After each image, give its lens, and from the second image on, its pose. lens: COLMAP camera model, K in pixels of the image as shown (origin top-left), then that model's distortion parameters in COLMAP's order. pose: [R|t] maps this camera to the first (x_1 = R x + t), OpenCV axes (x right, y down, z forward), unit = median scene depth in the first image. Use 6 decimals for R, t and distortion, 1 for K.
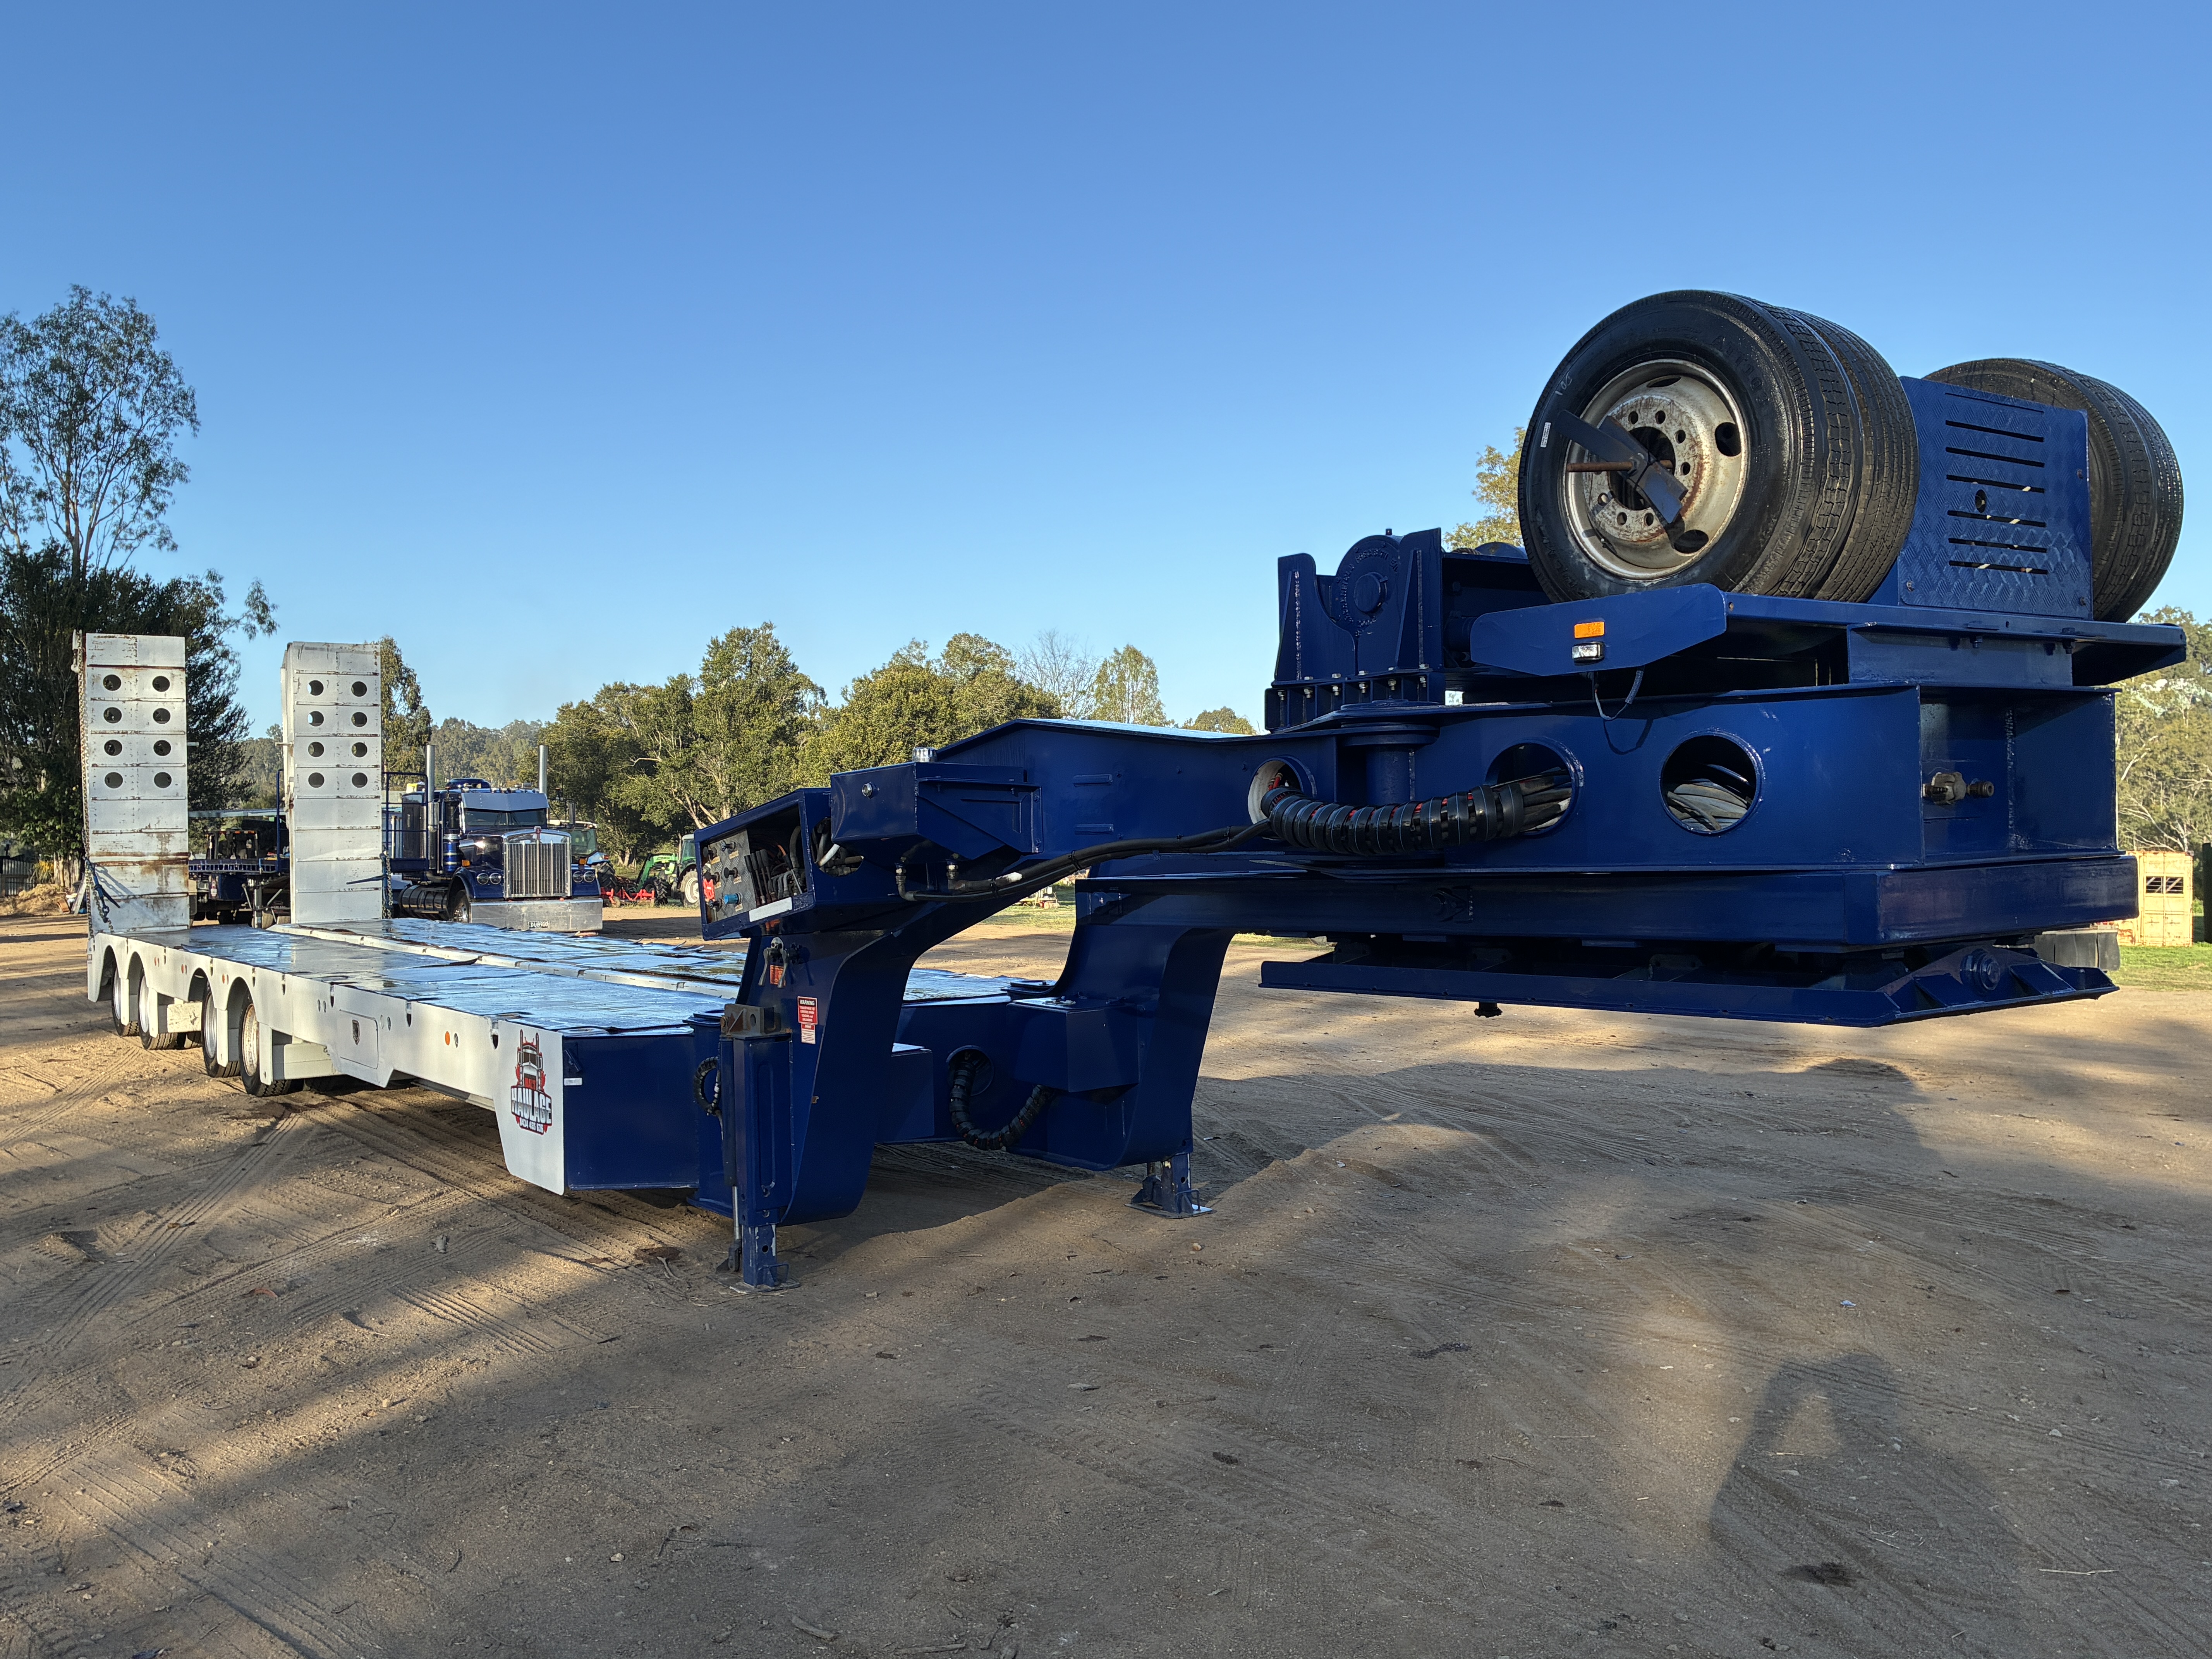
lens RADIAL K [[1921.8, 0, 1062.6], [0, 1921.8, 823.5], [0, 0, 1]] dist [0.053549, 0.008496]
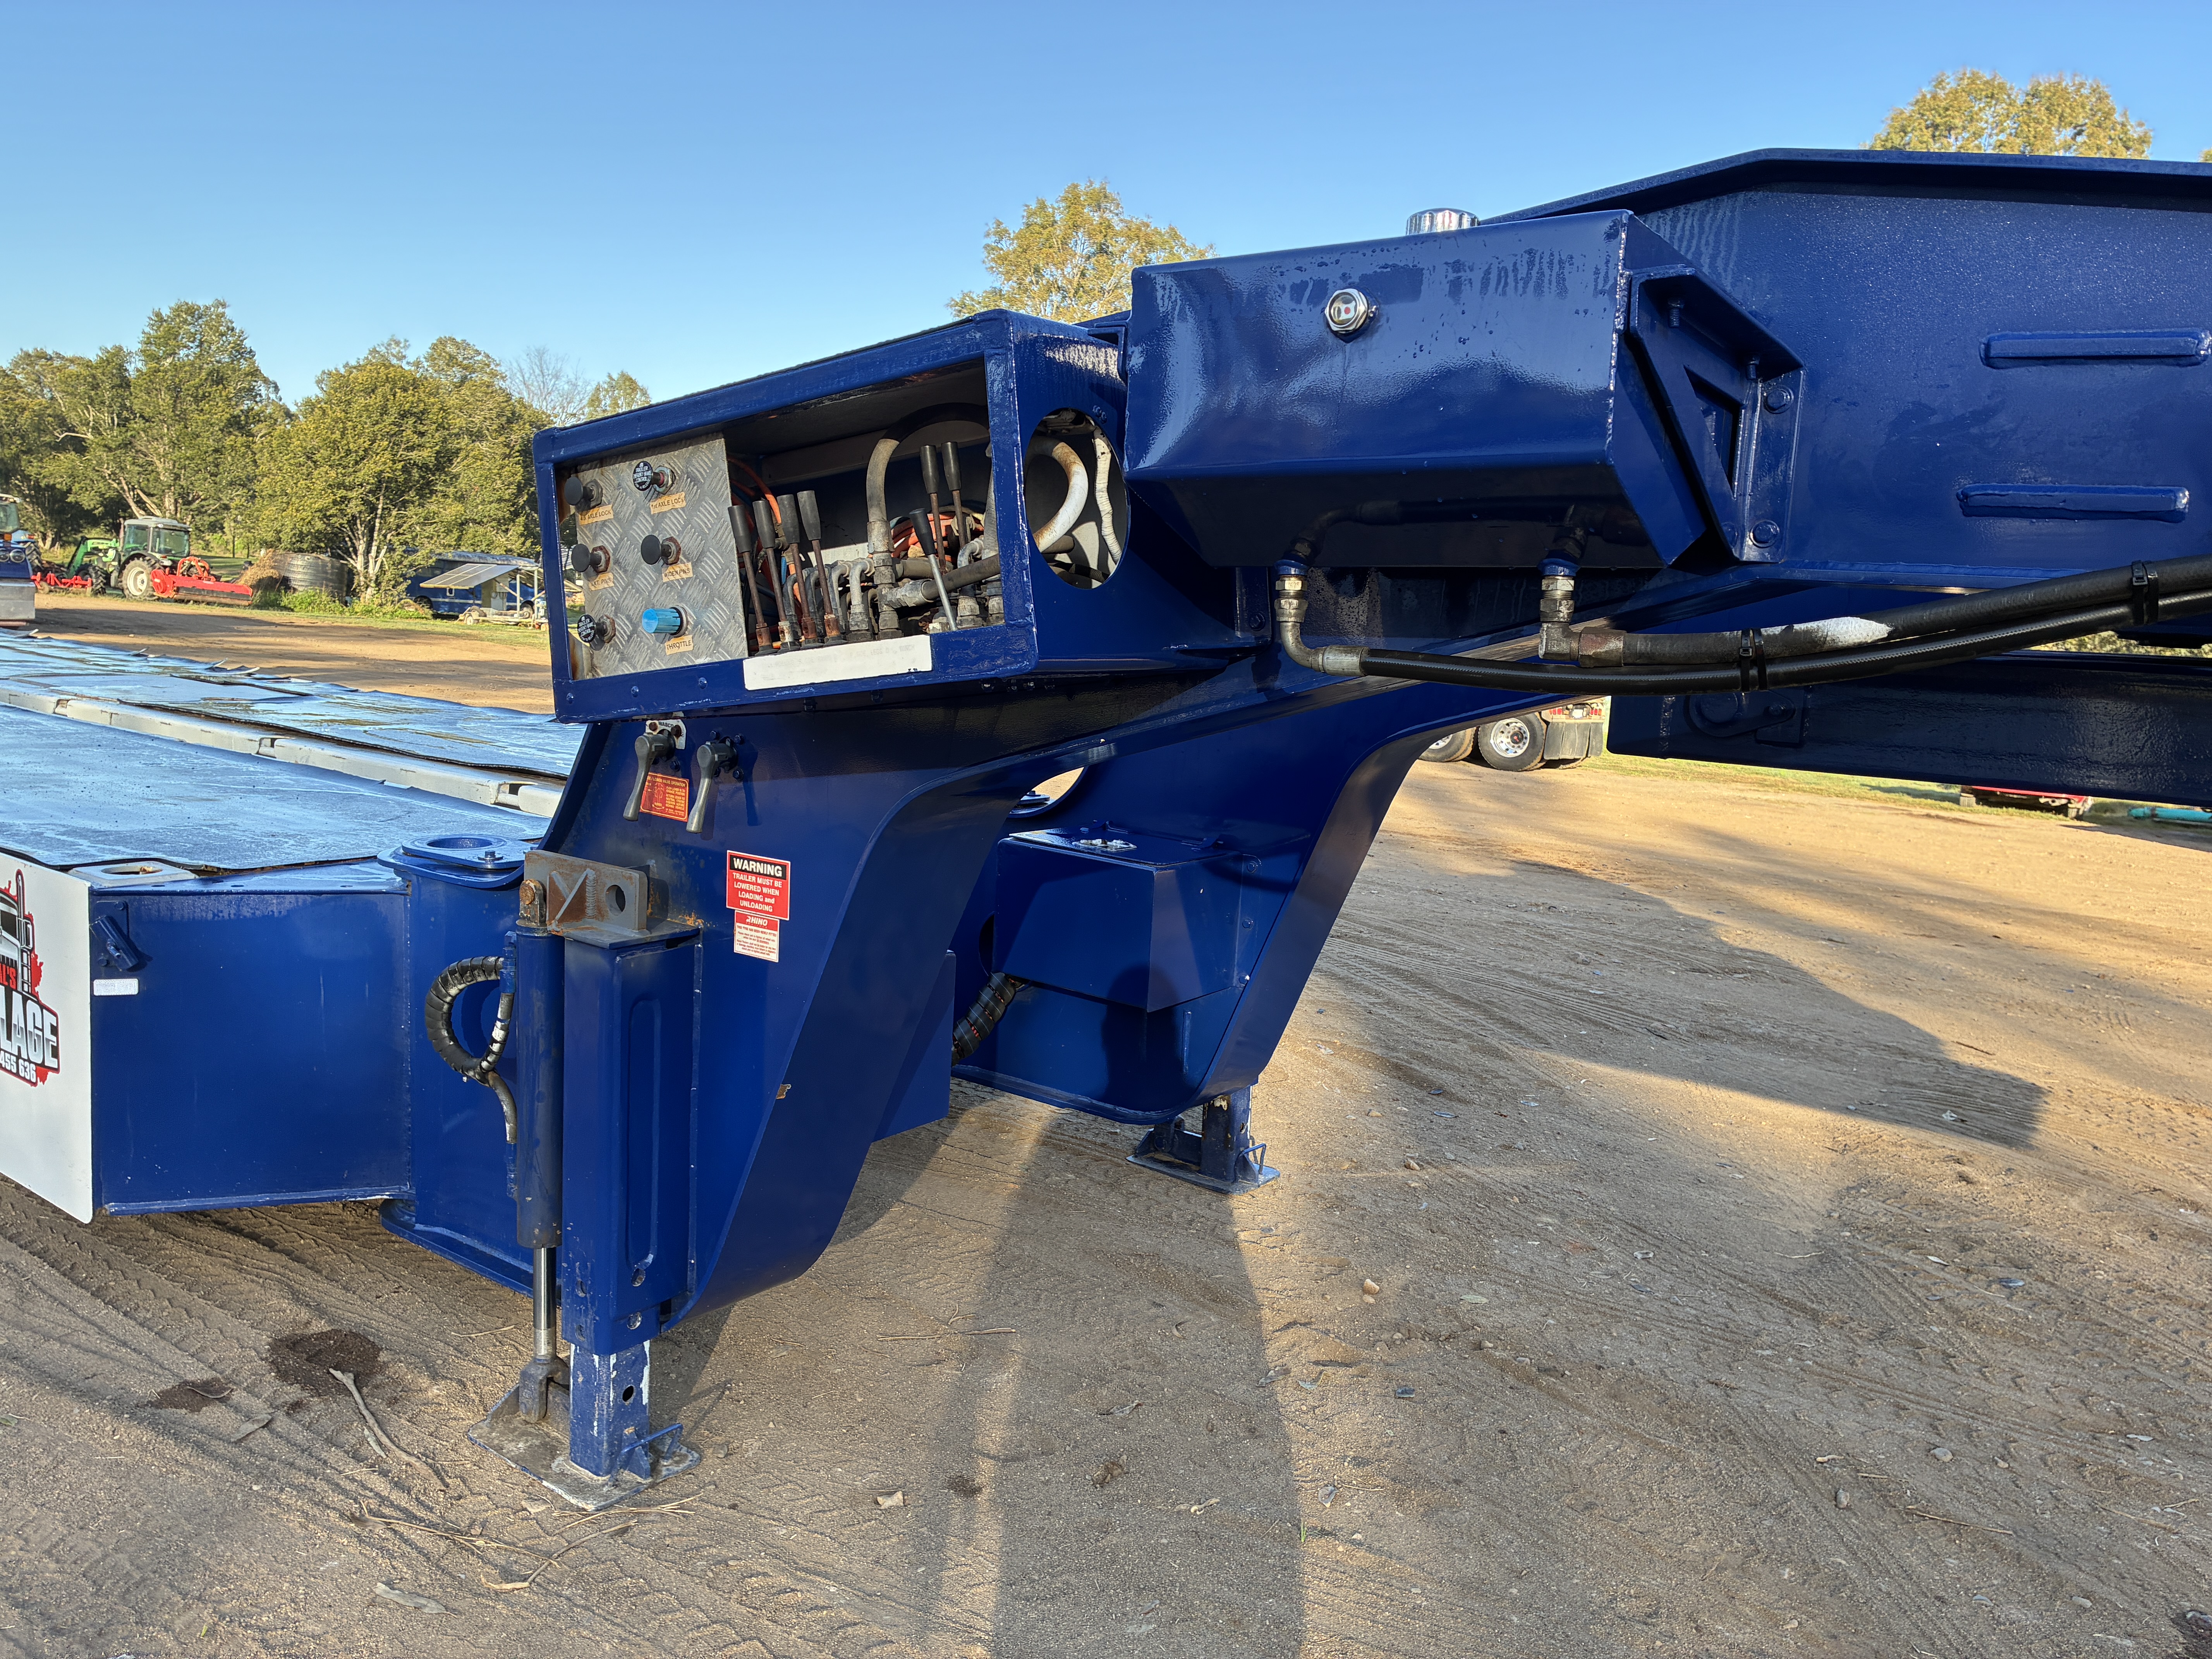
lens RADIAL K [[1704.6, 0, 1133.9], [0, 1704.6, 832.9], [0, 0, 1]] dist [0.049255, -0.084241]
pose [[0.940104, 0.031974, 0.339385, -0.022632], [-0.082604, 0.987286, 0.135804, 0.003085], [-0.330728, -0.155704, 0.930793, 0.074711]]
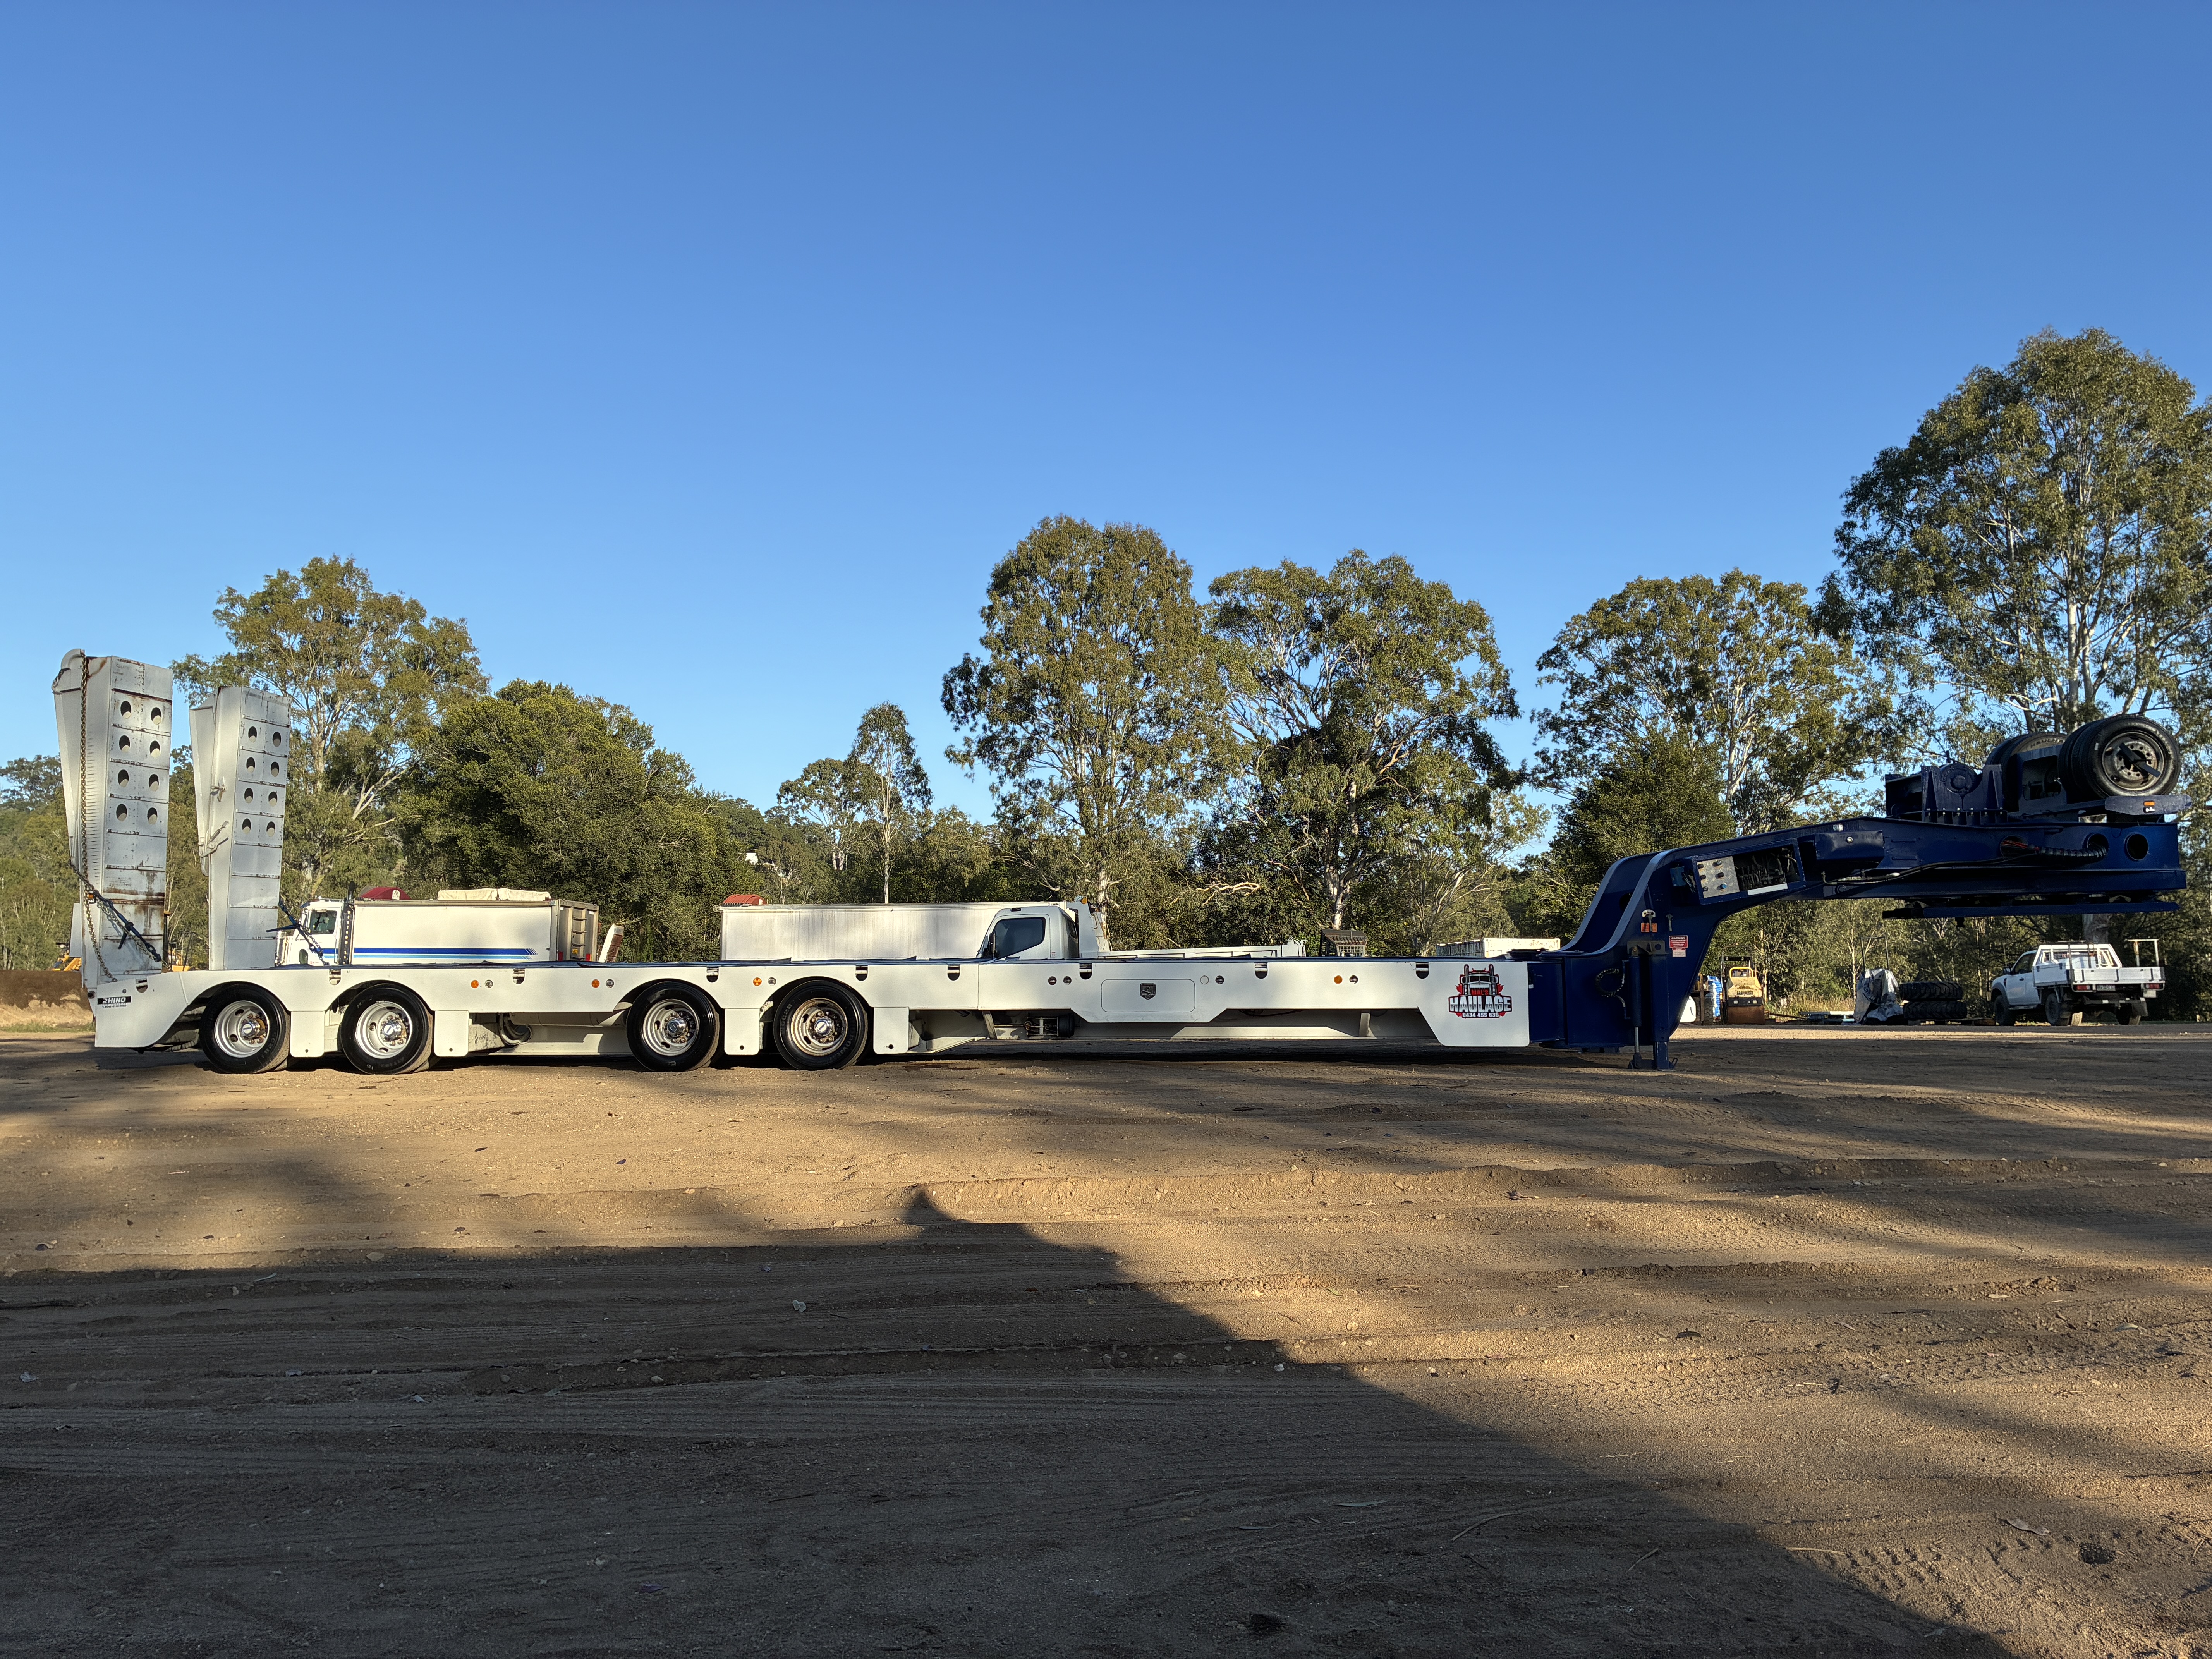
lens RADIAL K [[1704.6, 0, 1133.9], [0, 1704.6, 832.9], [0, 0, 1]] dist [0.049255, -0.084241]
pose [[0.624543, 0.059339, 0.778733, -0.282308], [0.000061, 0.997106, -0.076027, 0.017208], [-0.780991, 0.047530, 0.622731, 0.038477]]
